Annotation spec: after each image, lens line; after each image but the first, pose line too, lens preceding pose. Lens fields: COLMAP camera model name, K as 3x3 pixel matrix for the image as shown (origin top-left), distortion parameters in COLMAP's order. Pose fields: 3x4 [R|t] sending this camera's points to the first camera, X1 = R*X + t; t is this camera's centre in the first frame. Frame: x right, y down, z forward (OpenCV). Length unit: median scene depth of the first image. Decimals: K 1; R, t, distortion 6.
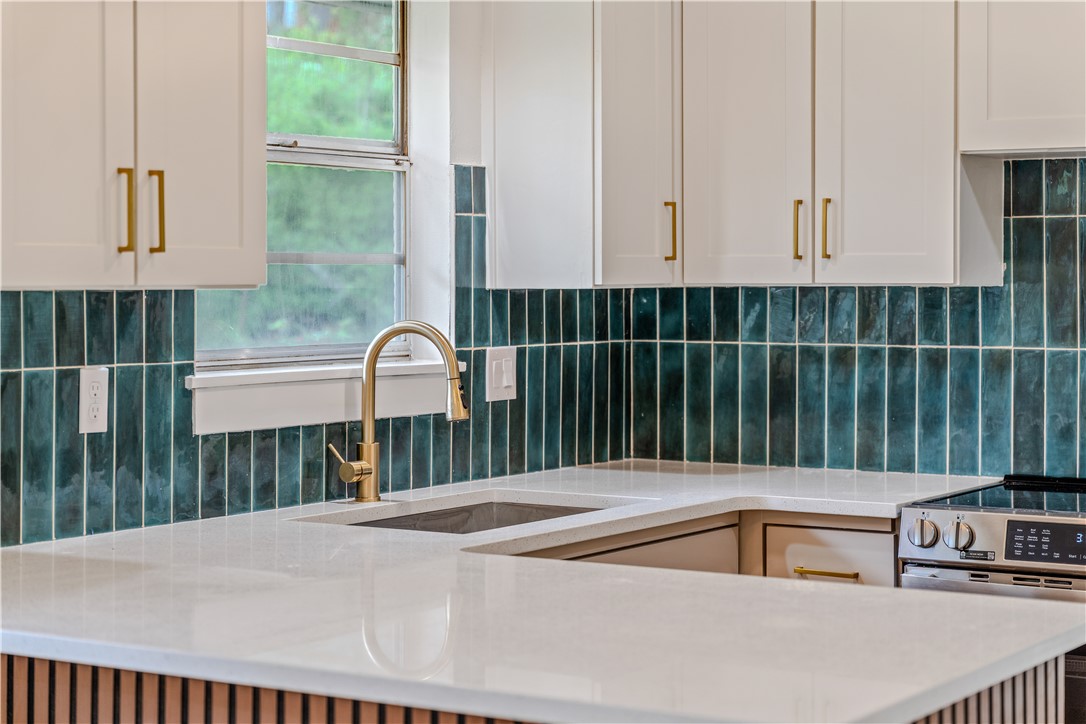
lens RADIAL K [[2199.7, 0, 553.5], [0, 2199.7, 351.7], [0, 0, 1]] dist [0.040219, 0.000000]
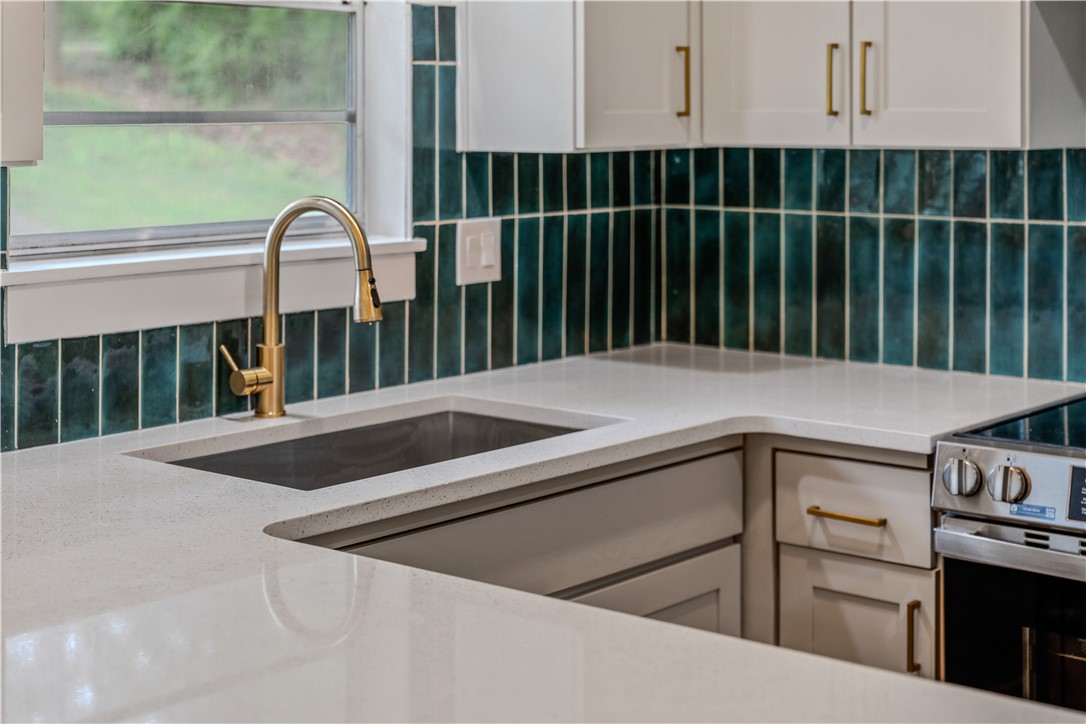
lens RADIAL K [[1820.8, 0, 535.1], [0, 1820.8, 184.4], [0, 0, 1]] dist [-0.023779, 0.000000]
pose [[0.989599, 0.005469, -0.143748, 0.099222], [-0.004277, 0.999954, 0.008598, -0.021883], [0.143788, -0.007893, 0.989577, 0.316837]]
